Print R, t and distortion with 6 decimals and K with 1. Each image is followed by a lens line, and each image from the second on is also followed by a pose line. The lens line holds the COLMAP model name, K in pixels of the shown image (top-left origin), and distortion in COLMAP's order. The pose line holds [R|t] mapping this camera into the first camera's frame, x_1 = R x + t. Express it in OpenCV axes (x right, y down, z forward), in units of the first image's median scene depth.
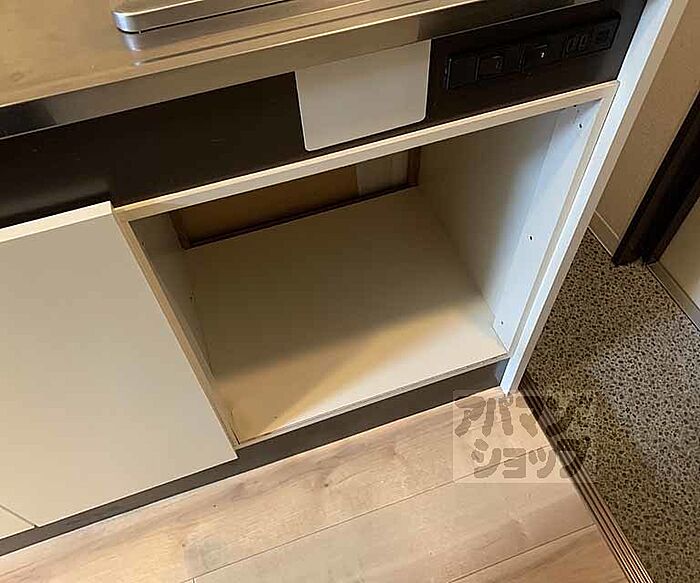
lens RADIAL K [[594.8, 0, 351.6], [0, 594.8, 290.4], [0, 0, 1]] dist [0.062011, -0.098821]
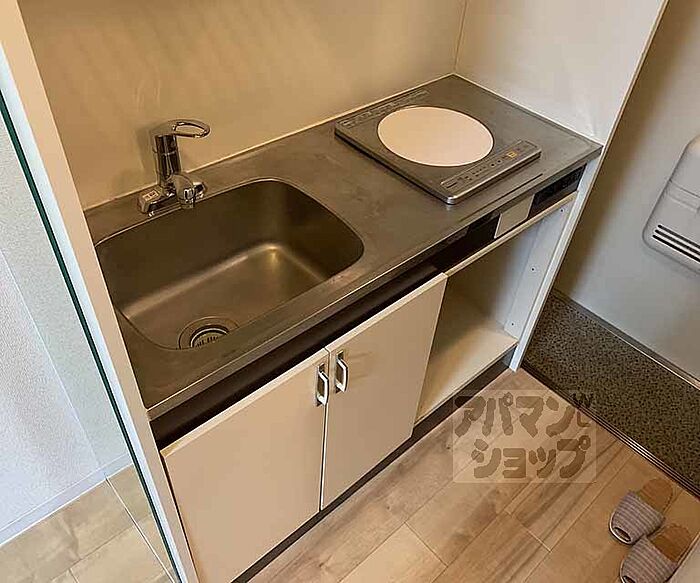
lens RADIAL K [[594.8, 0, 351.0], [0, 594.8, 291.2], [0, 0, 1]] dist [0.062011, -0.098821]
pose [[0.918444, -0.209557, 0.335479, -0.763834], [0.269292, 0.952492, -0.142268, 0.082380], [-0.289728, 0.221007, 0.931243, -0.544060]]
